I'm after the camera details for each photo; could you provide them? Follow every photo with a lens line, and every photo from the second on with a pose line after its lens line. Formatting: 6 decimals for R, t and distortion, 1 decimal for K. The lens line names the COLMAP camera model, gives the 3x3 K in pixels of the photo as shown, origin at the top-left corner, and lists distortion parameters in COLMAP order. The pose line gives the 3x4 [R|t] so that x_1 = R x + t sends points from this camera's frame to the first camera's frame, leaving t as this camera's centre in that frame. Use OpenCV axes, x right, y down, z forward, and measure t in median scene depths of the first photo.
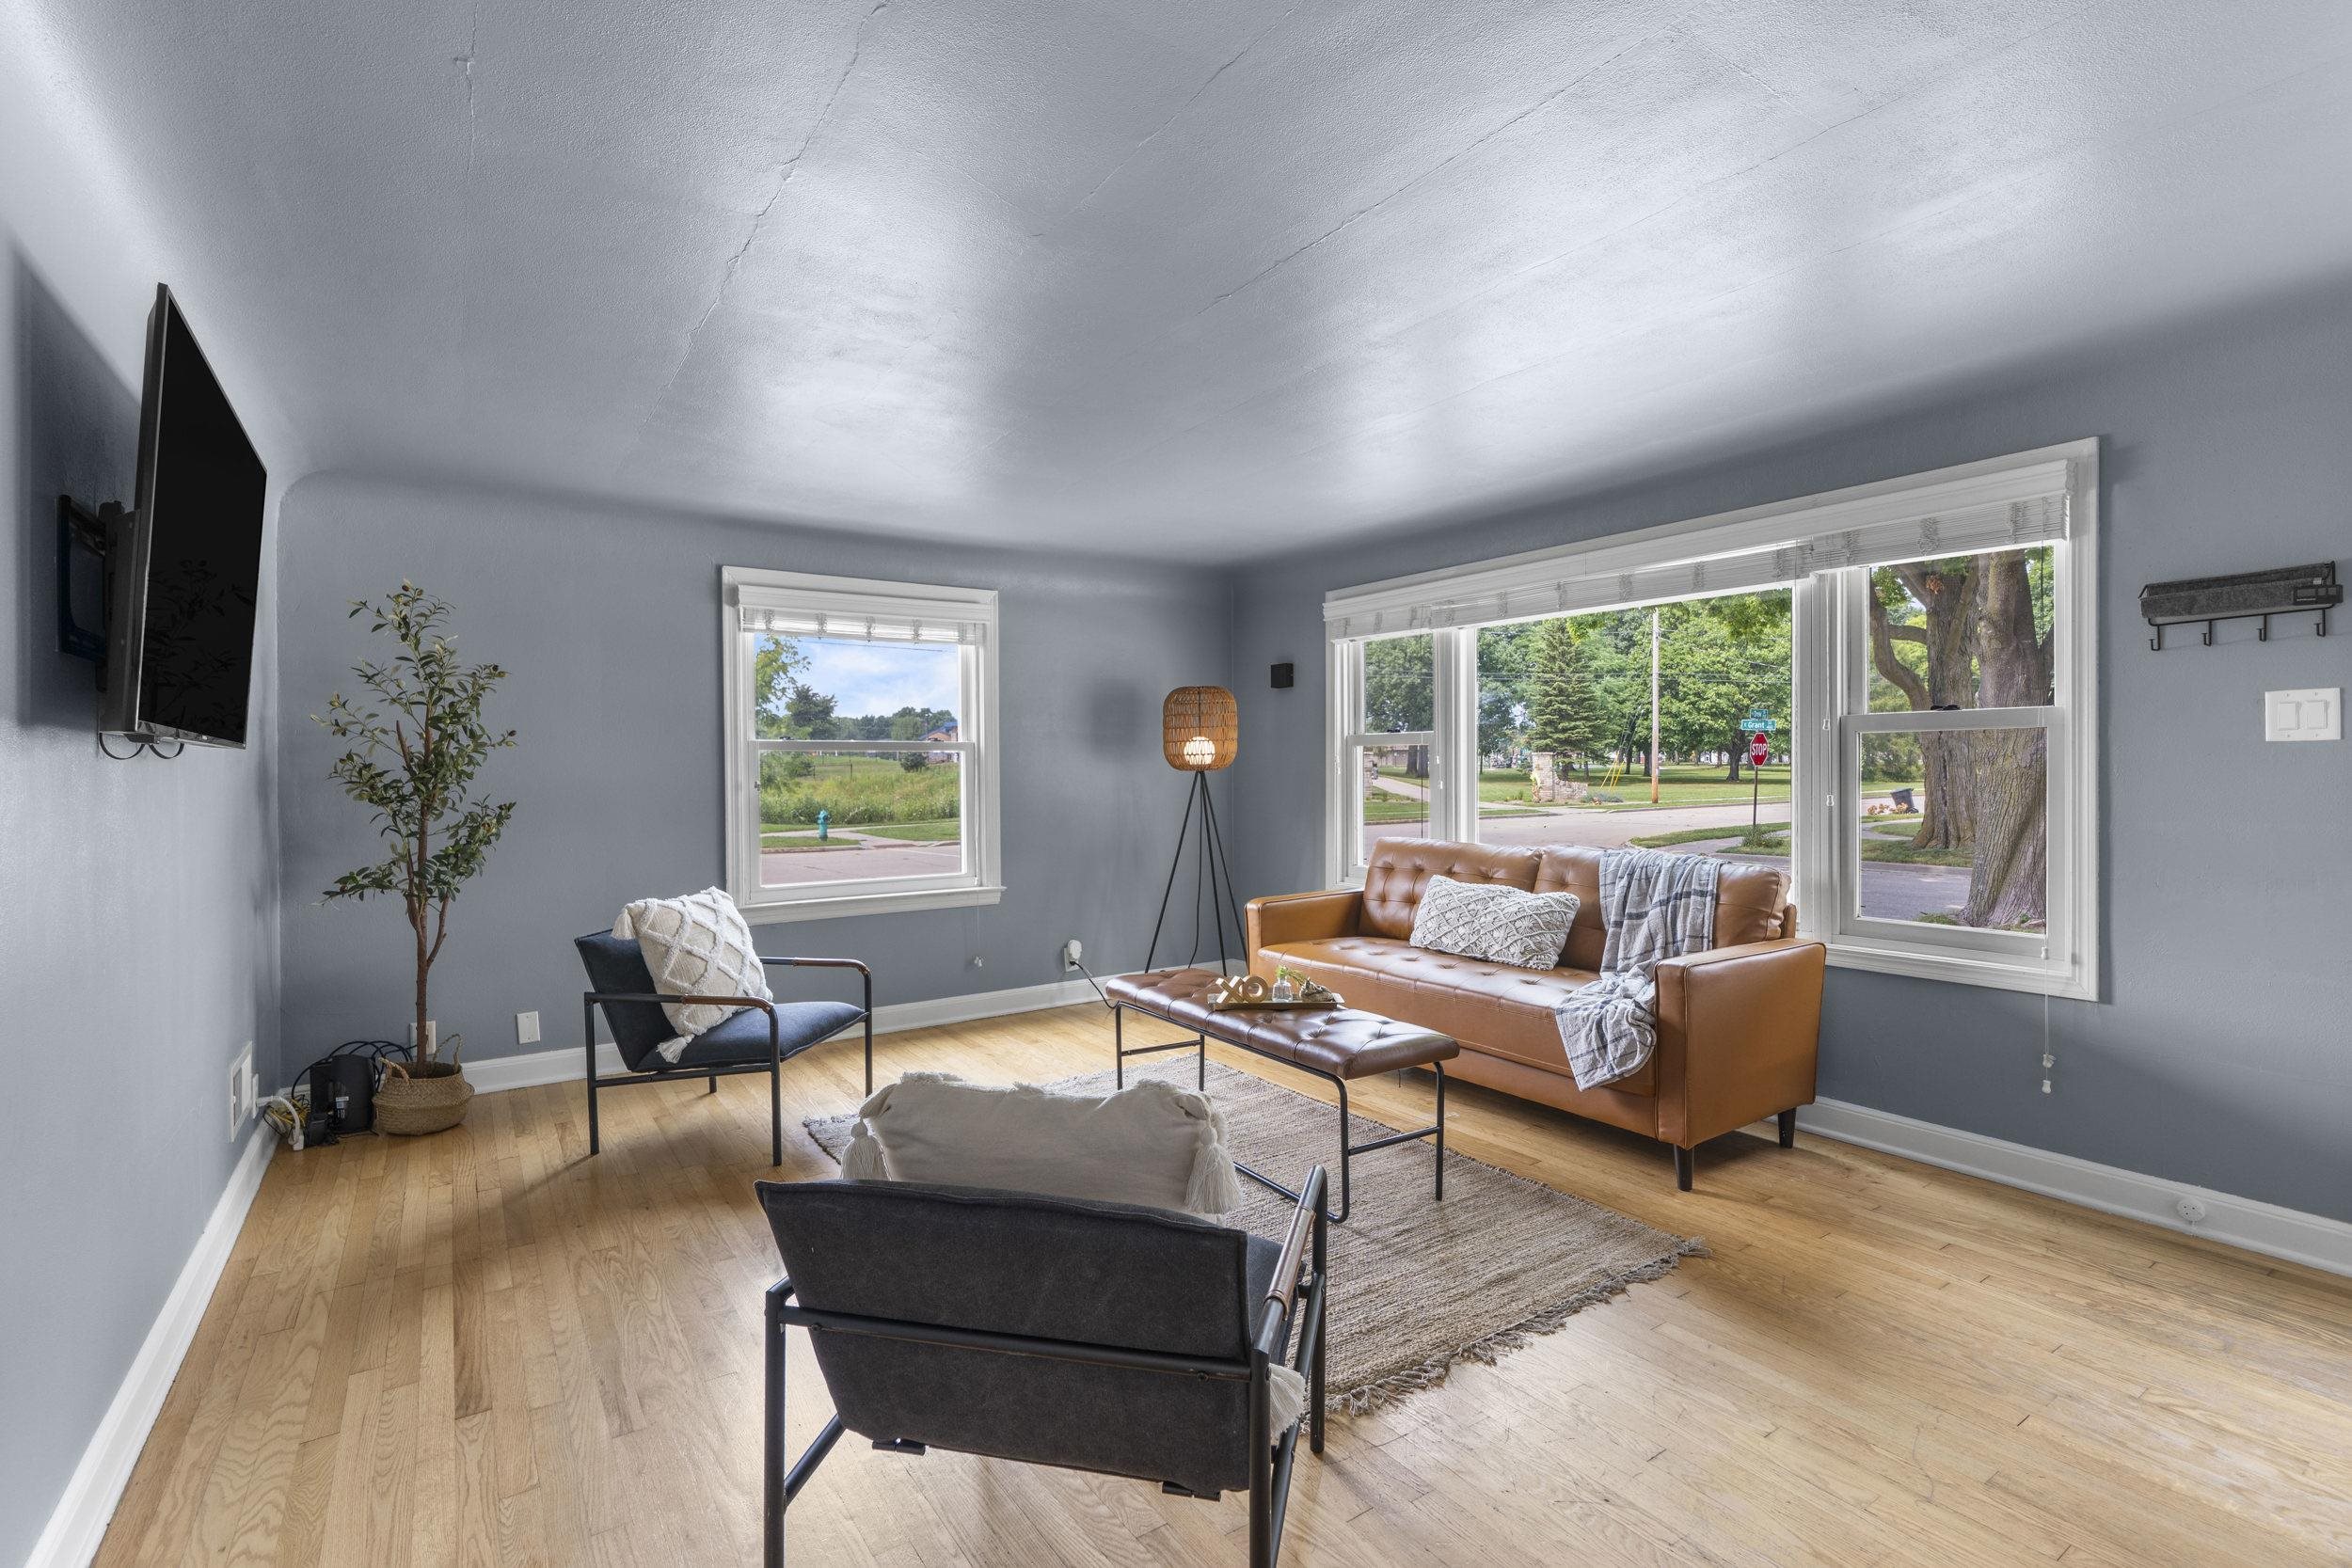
lens RADIAL K [[1072.3, 0, 1171.4], [0, 1072.3, 776.6], [0, 0, 1]] dist [-0.005121, -0.000146]
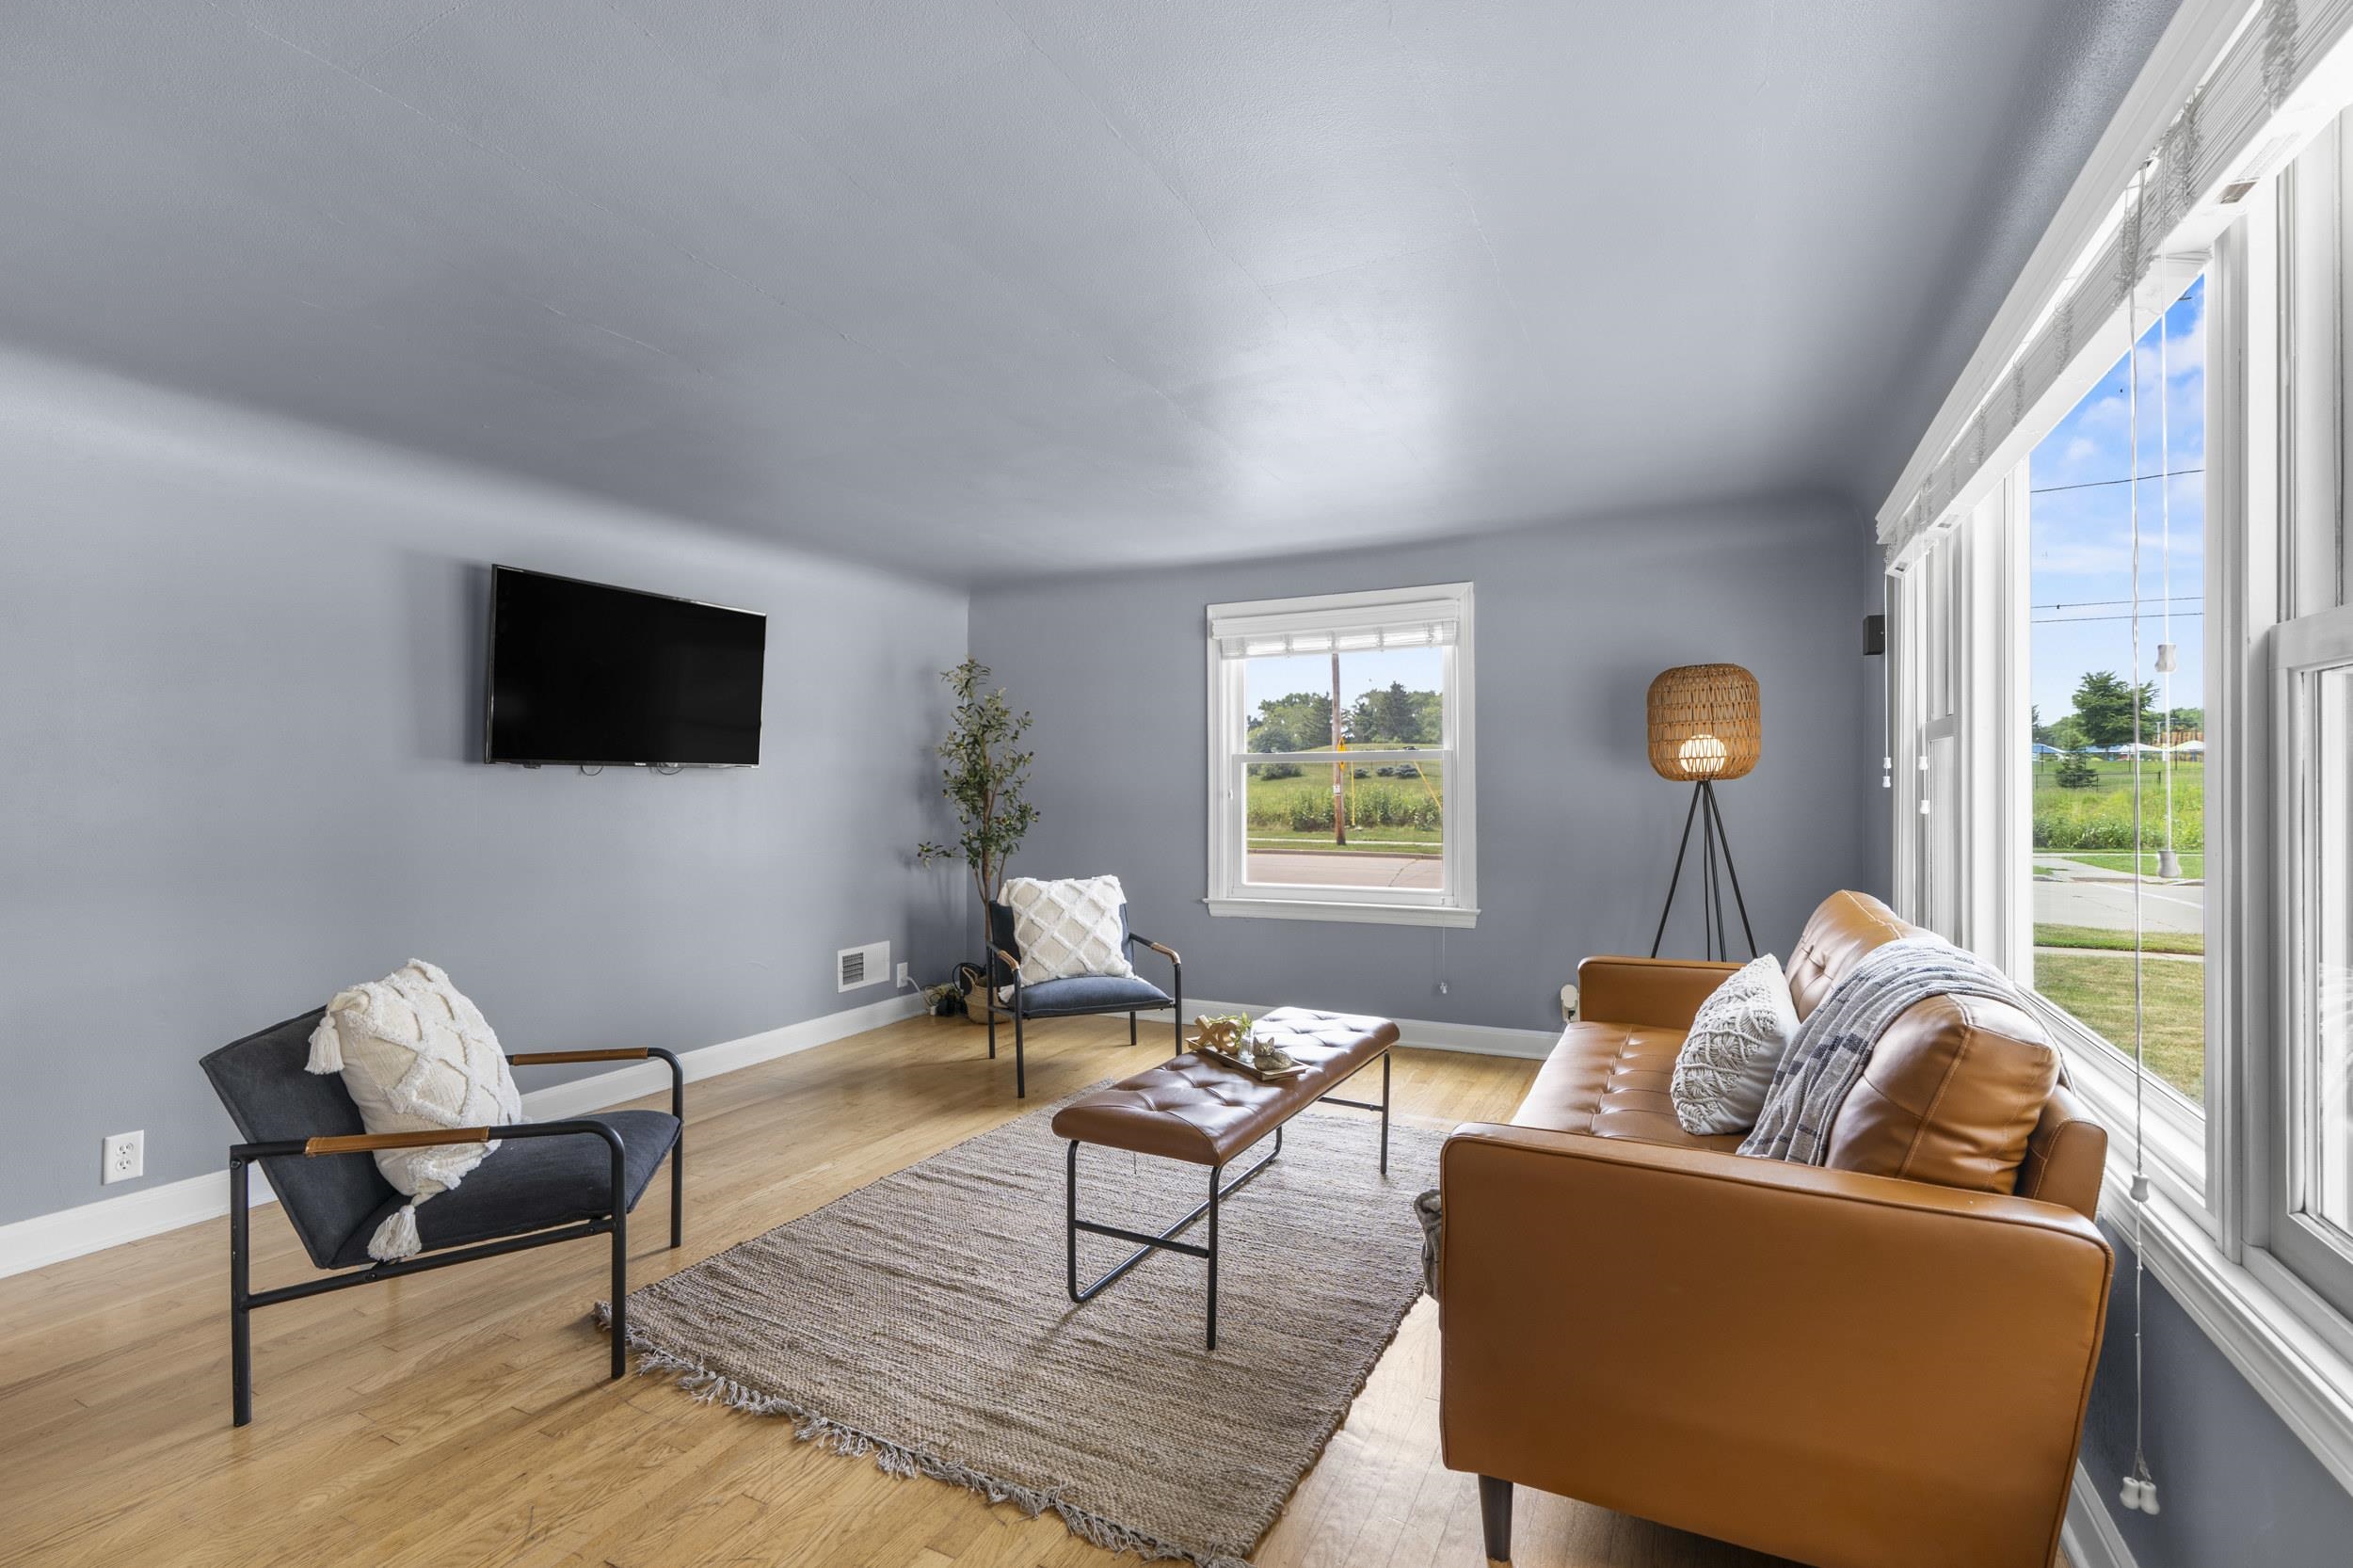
lens RADIAL K [[1072.8, 0, 1168.7], [0, 1072.8, 784.6], [0, 0, 1]] dist [-0.005121, -0.000146]
pose [[0.487146, 0.001091, -0.873320, 0.529581], [-0.004188, 0.999991, -0.001087, -0.000183], [0.873311, 0.004187, 0.487146, 0.359333]]
